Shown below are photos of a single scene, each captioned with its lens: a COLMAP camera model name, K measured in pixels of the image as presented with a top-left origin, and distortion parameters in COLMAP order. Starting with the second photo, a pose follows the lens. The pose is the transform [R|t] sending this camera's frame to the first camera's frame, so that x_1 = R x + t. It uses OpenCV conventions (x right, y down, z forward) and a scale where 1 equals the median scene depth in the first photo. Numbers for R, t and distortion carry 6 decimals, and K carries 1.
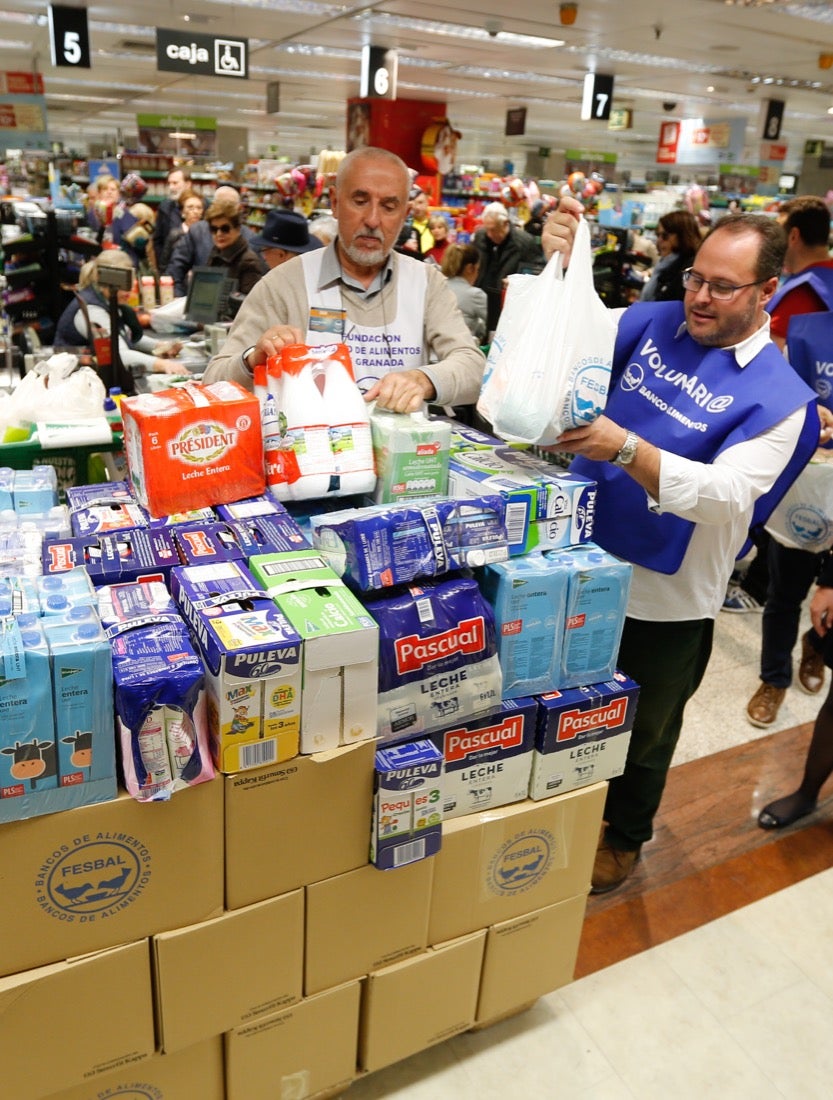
lens RADIAL K [[905.7, 0, 435.9], [0, 905.7, 549.8], [0, 0, 1]] dist [-0.042273, 0.002504]
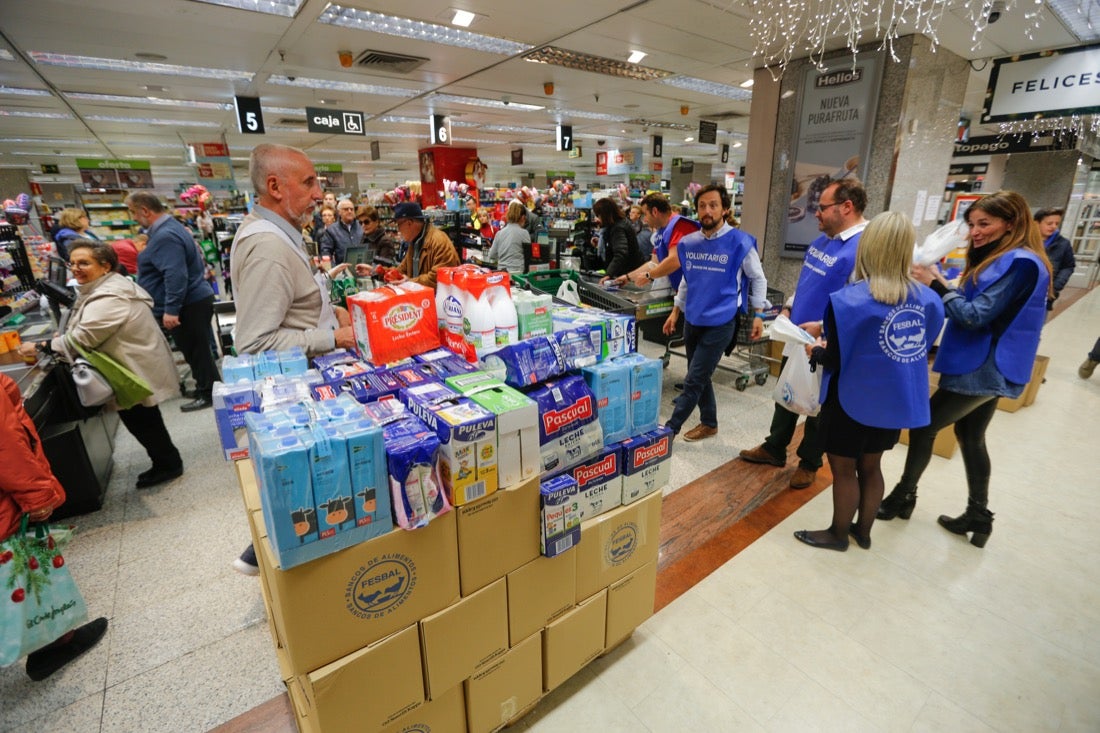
lens RADIAL K [[522.6, 0, 584.3], [0, 522.6, 371.0], [0, 0, 1]] dist [-0.049164, 0.012971]
pose [[0.976057, -0.128697, 0.175357, -0.113294], [0.139313, 0.989006, -0.049586, 0.069287], [-0.167048, 0.072828, 0.983255, 0.028275]]
